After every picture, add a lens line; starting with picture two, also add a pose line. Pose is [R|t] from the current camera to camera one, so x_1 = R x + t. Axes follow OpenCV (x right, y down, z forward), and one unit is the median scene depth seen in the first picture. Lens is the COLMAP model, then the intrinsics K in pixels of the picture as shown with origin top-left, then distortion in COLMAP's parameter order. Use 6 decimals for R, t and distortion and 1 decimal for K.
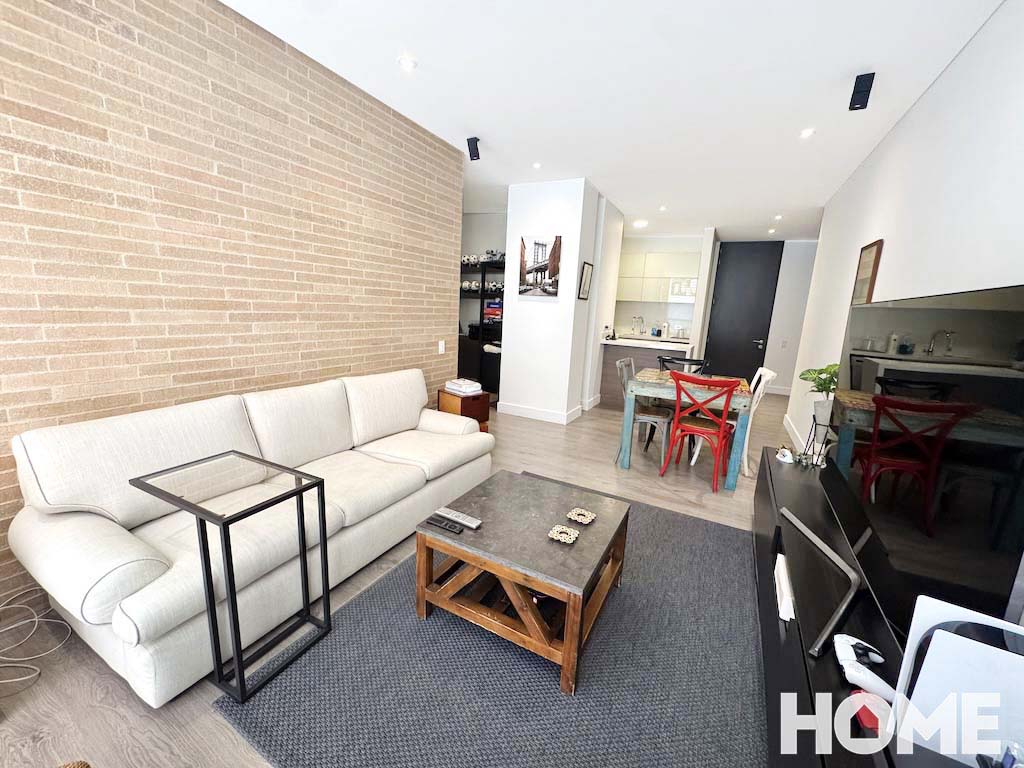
lens RADIAL K [[408.4, 0, 514.1], [0, 408.4, 384.3], [0, 0, 1]] dist [-0.002014, 0.001003]
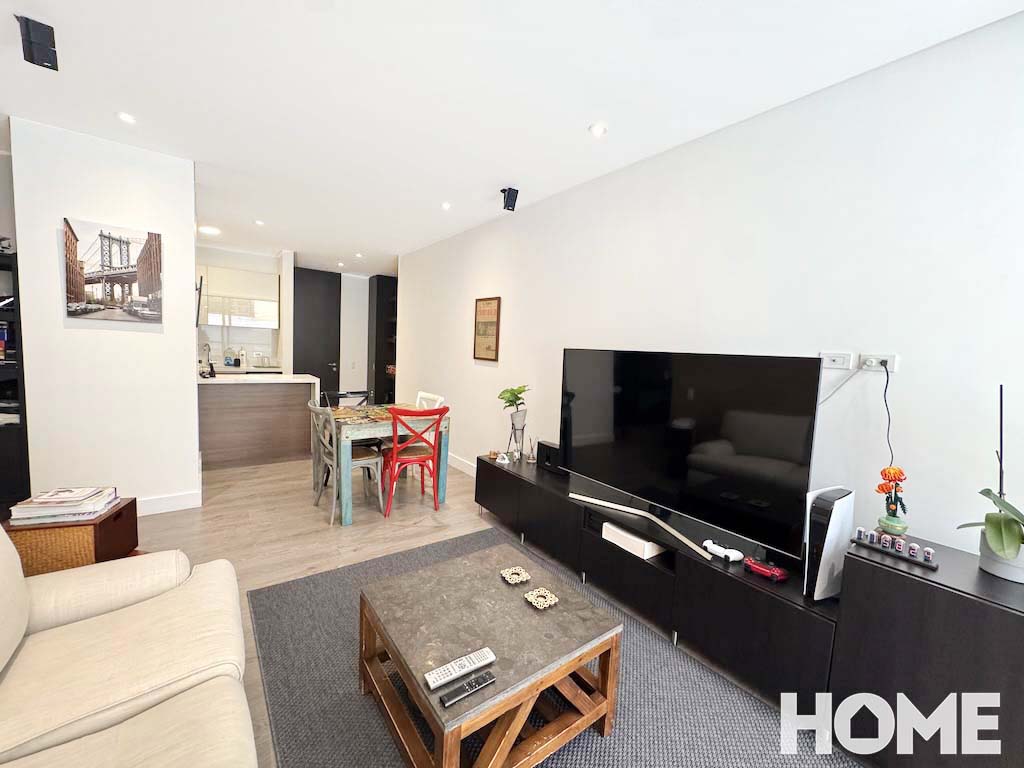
lens RADIAL K [[408.4, 0, 507.9], [0, 408.4, 383.0], [0, 0, 1]] dist [-0.002014, 0.001003]
pose [[0.426260, -0.109373, 0.897964, -0.265373], [0.147584, 0.987772, 0.050254, -0.070448], [-0.892481, 0.111104, 0.437189, 0.221089]]
